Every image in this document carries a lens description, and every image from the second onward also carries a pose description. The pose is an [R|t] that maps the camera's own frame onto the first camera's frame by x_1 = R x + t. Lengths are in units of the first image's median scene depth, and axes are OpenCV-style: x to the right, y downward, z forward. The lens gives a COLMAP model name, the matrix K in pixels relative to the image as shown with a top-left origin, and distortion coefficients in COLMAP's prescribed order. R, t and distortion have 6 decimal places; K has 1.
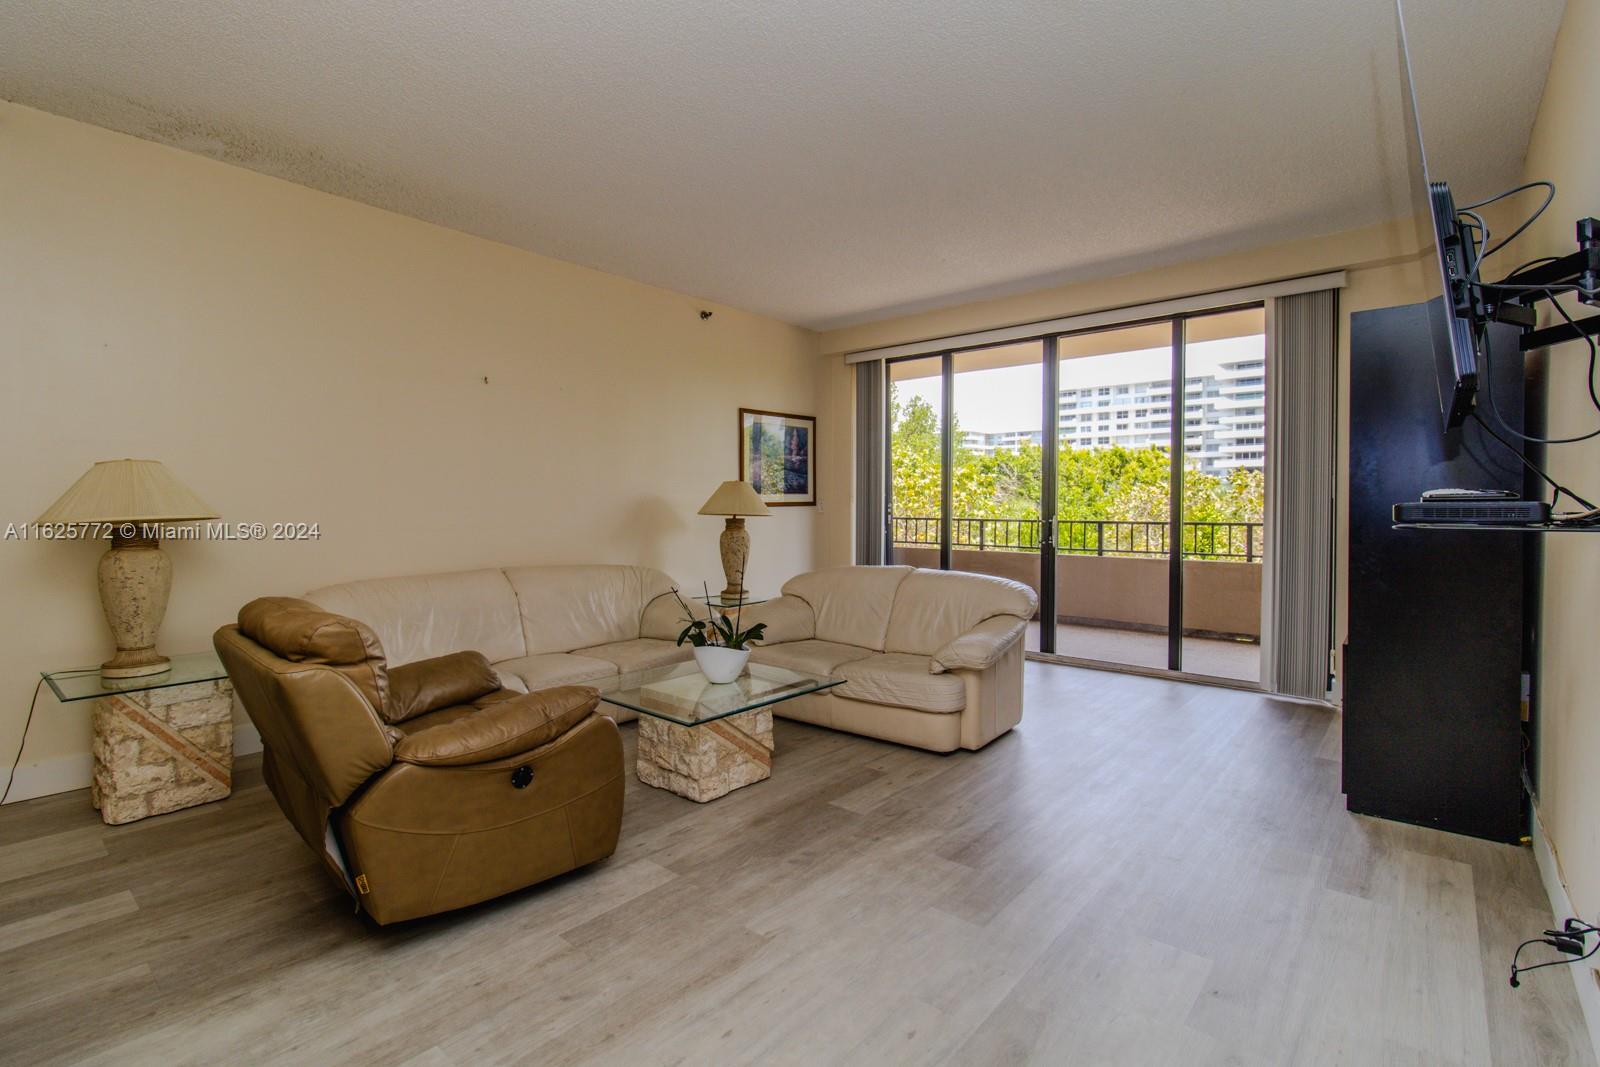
lens RADIAL K [[743.3, 0, 816.6], [0, 743.3, 511.4], [0, 0, 1]] dist [0.009205, -0.000132]
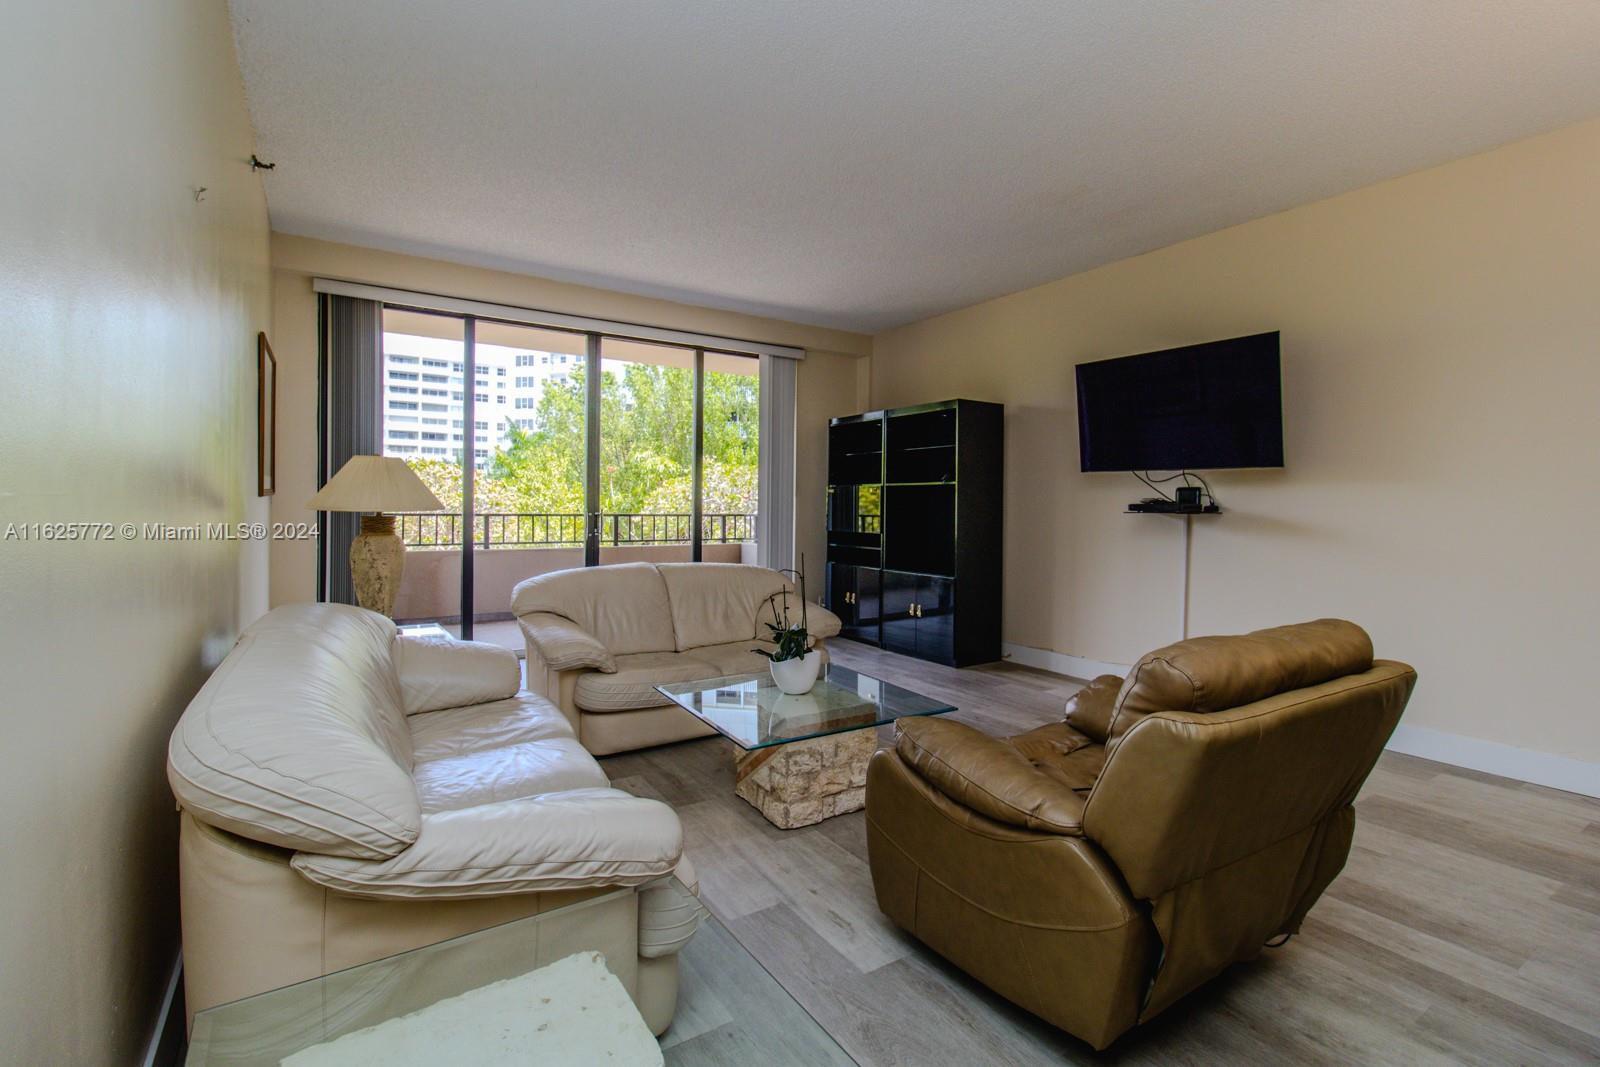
lens RADIAL K [[743.3, 0, 798.0], [0, 743.3, 532.0], [0, 0, 1]] dist [0.009205, -0.000132]
pose [[0.275486, -0.039828, 0.960480, -0.539887], [-0.004217, 0.999082, 0.042638, -0.007970], [-0.961296, -0.015796, 0.275065, 0.403421]]
